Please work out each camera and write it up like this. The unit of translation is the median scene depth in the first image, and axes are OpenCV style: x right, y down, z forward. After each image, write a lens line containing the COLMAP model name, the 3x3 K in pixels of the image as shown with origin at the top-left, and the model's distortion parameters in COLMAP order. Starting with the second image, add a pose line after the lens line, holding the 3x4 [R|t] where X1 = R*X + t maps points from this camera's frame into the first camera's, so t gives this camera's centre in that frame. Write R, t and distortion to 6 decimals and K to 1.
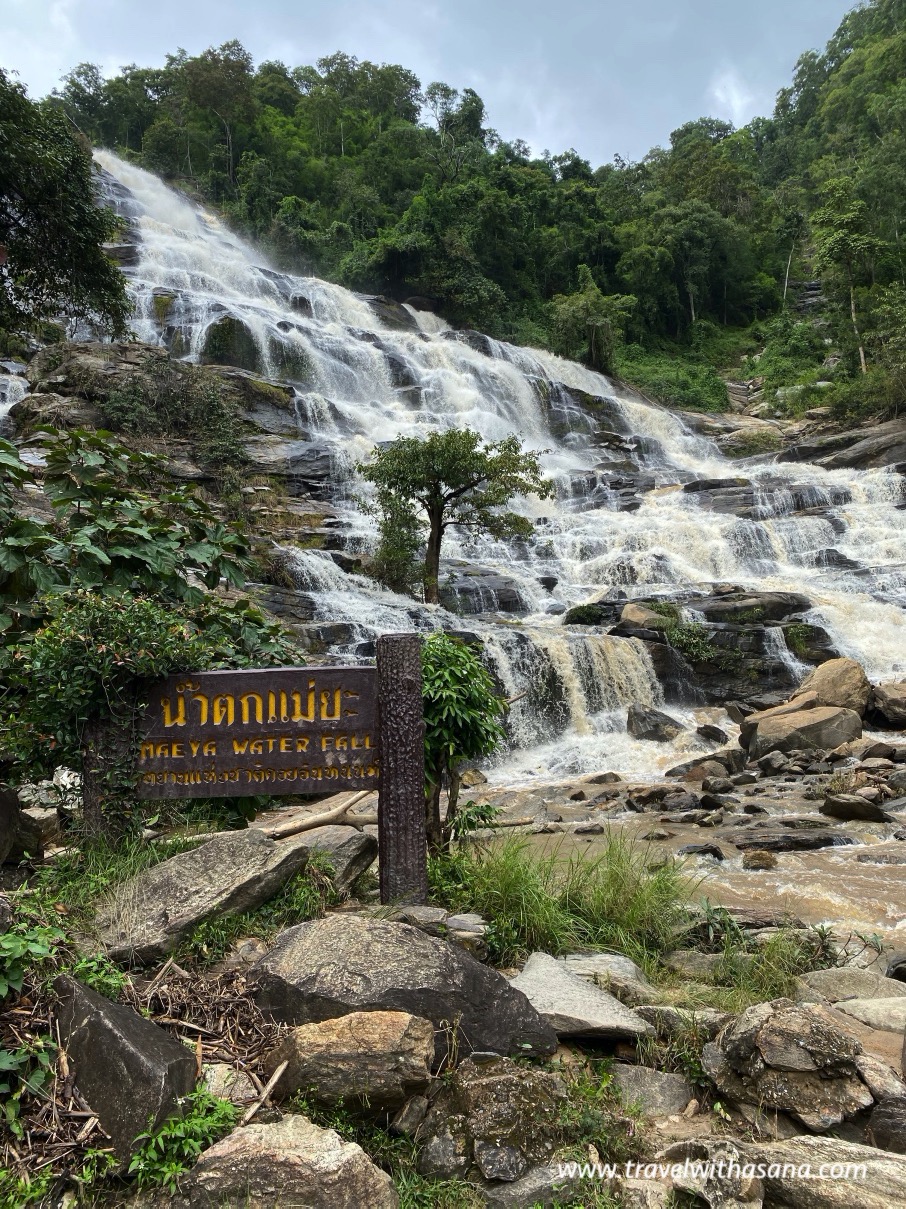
lens RADIAL K [[949.2, 0, 457.4], [0, 949.2, 596.4], [0, 0, 1]] dist [0.036045, -0.037352]
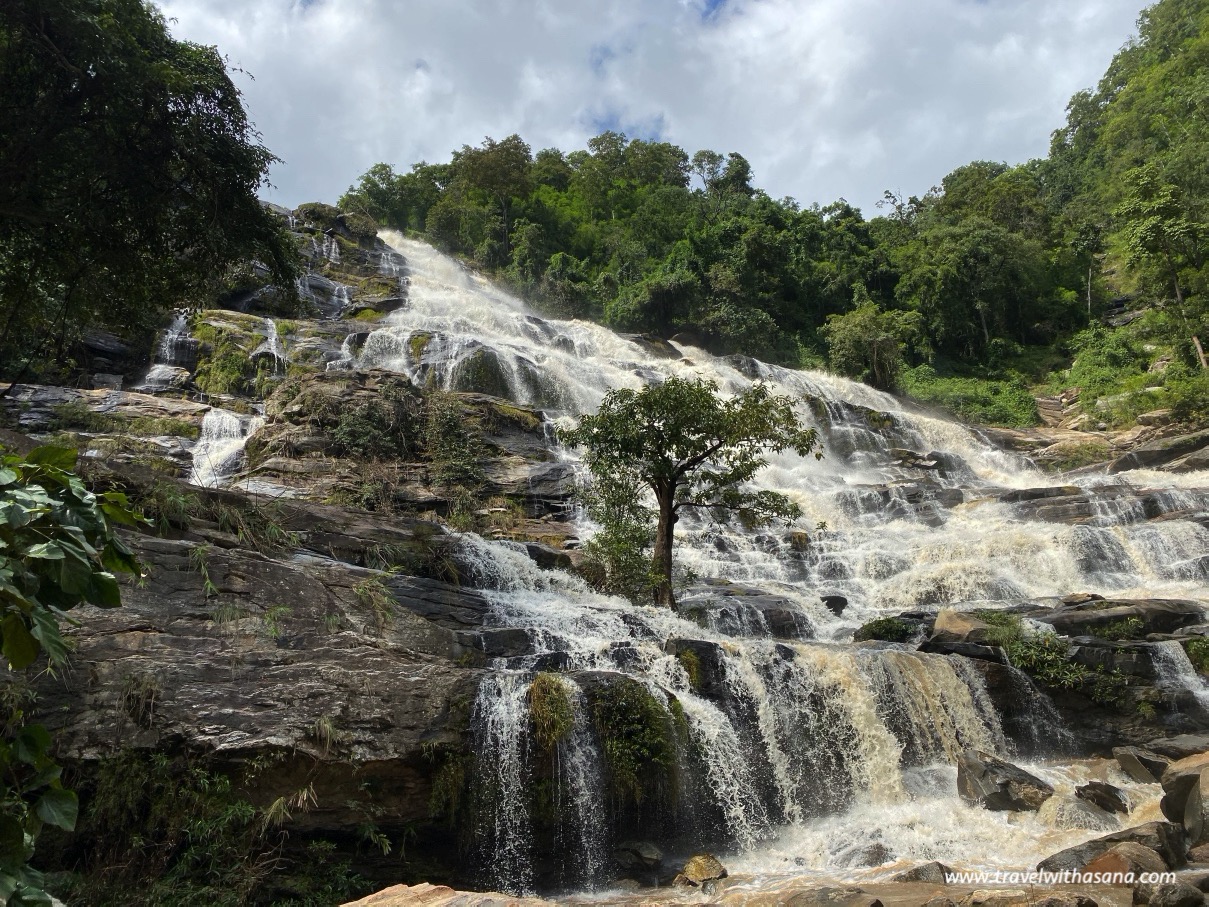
lens RADIAL K [[949.2, 0, 588.2], [0, 949.2, 459.6], [0, 0, 1]] dist [0.036045, -0.037352]
pose [[0.985232, -0.051744, -0.163218, 0.016866], [0.016696, 0.977733, -0.209185, 0.018003], [0.170408, 0.203371, 0.964158, 0.099566]]
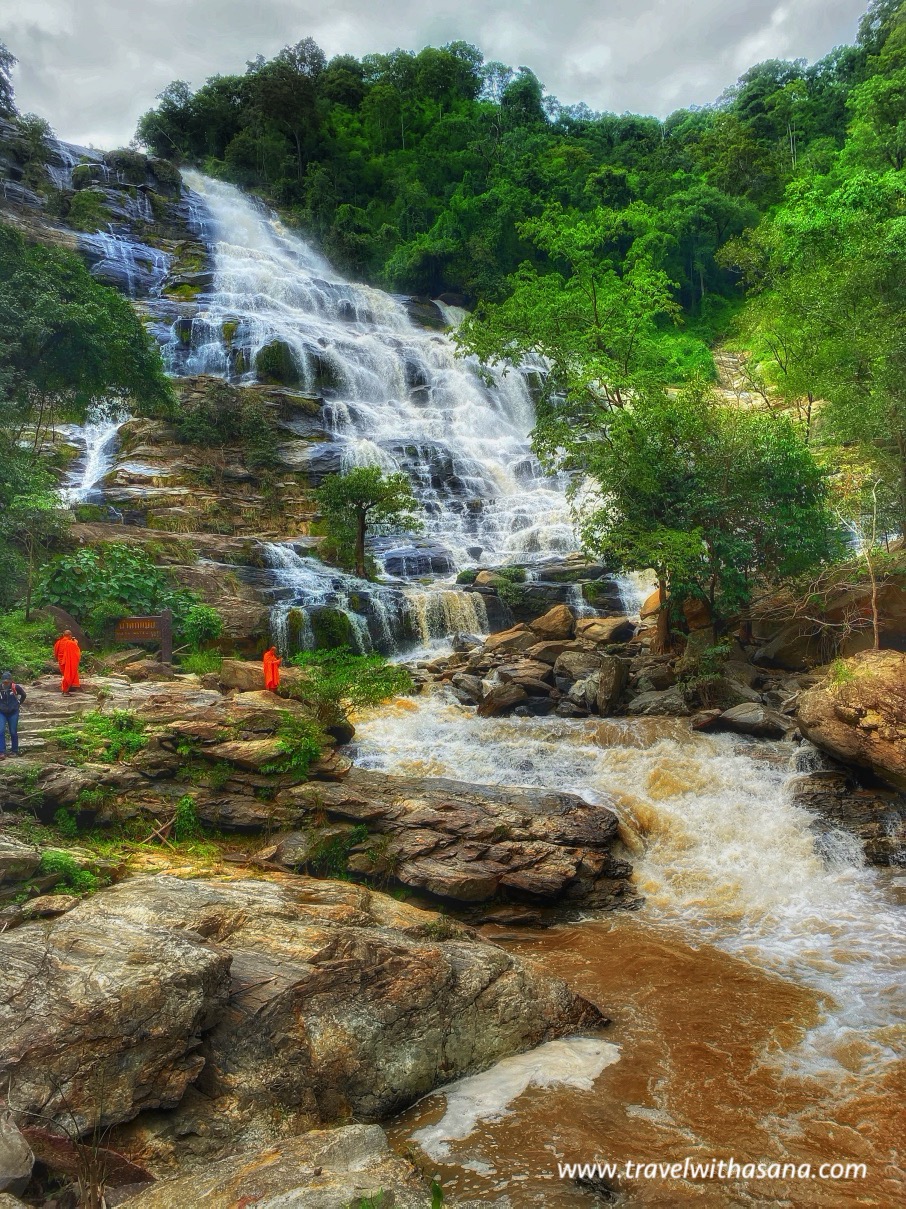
lens RADIAL K [[949.2, 0, 449.1], [0, 949.2, 601.1], [0, 0, 1]] dist [0.036045, -0.037352]
pose [[0.992108, -0.008322, -0.125107, 0.134203], [0.016900, 0.997566, 0.067657, -0.020791], [0.124240, -0.069237, 0.989834, -0.246517]]
